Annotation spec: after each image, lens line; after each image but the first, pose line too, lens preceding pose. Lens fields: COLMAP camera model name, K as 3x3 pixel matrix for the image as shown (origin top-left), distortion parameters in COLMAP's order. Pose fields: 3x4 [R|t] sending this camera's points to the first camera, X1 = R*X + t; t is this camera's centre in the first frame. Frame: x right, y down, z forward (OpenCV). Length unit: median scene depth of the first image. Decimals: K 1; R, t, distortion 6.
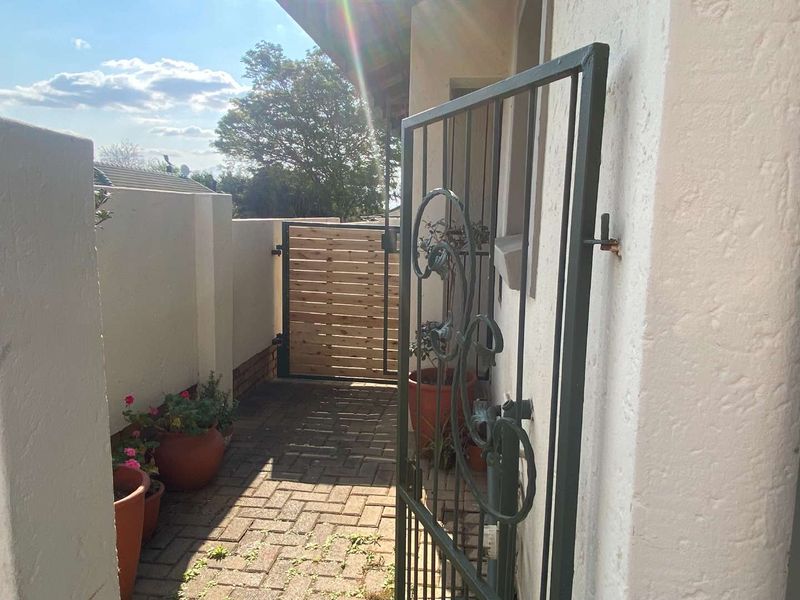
lens RADIAL K [[563.5, 0, 389.5], [0, 563.5, 307.9], [0, 0, 1]] dist [0.092624, -0.119224]
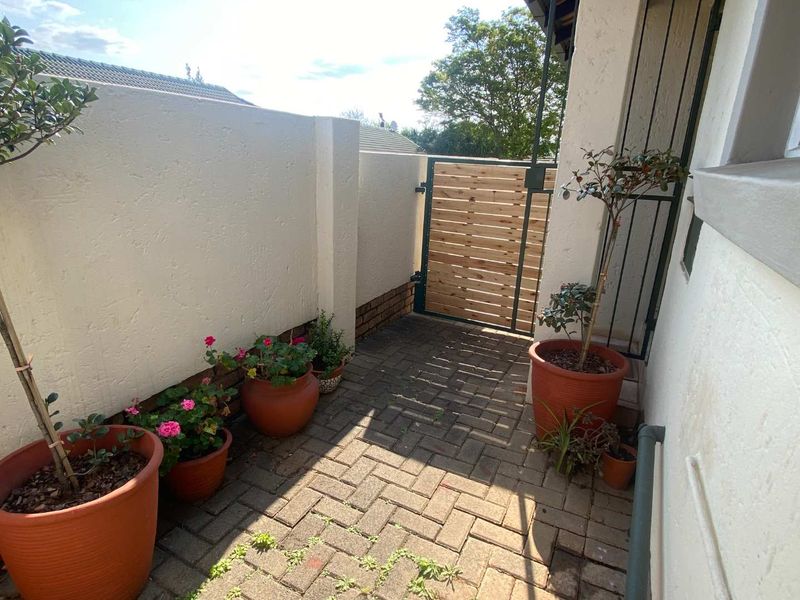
lens RADIAL K [[417.4, 0, 399.3], [0, 417.4, 297.0], [0, 0, 1]] dist [0.052388, -0.037502]
pose [[0.937318, 0.119581, -0.327314, 0.029270], [-0.072196, 0.985537, 0.153310, -0.022981], [0.340913, -0.120069, 0.932396, 0.282691]]
